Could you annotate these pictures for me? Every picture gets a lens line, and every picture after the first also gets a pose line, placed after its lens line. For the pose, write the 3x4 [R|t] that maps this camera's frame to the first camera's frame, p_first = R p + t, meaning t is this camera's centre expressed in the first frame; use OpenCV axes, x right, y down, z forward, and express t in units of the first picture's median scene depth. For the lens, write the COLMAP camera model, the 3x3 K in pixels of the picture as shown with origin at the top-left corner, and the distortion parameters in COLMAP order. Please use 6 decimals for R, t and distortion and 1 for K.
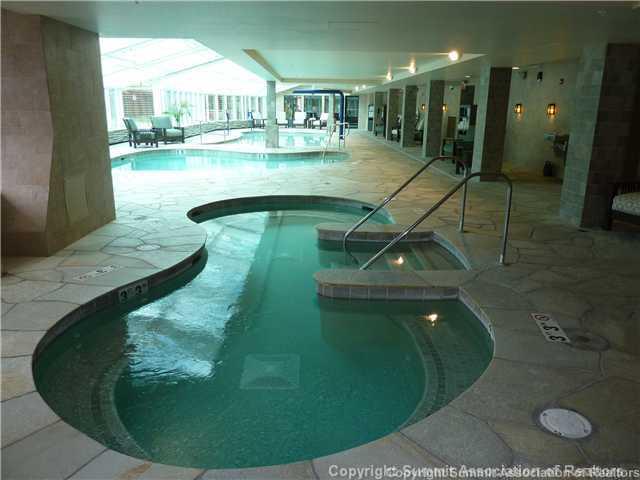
lens RADIAL K [[494.4, 0, 323.6], [0, 494.4, 243.5], [0, 0, 1]] dist [0.007519, -0.065565]
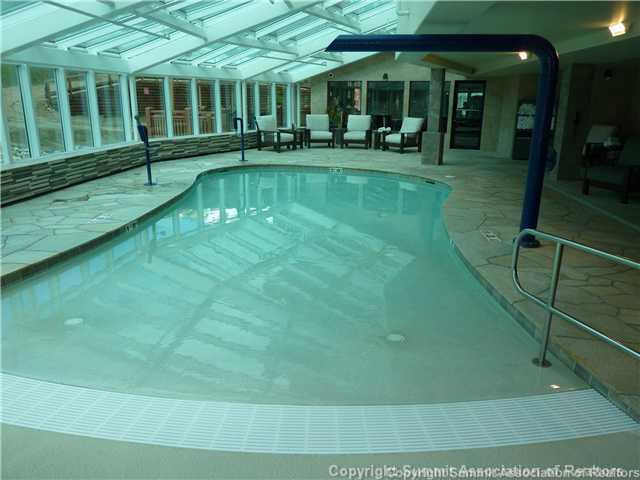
lens RADIAL K [[494.4, 0, 323.6], [0, 494.4, 243.5], [0, 0, 1]] dist [0.007519, -0.065565]
pose [[0.993056, 0.033642, -0.112732, -0.022950], [-0.032839, 0.999420, 0.008976, -0.143978], [0.112969, -0.005212, 0.993585, 0.517154]]
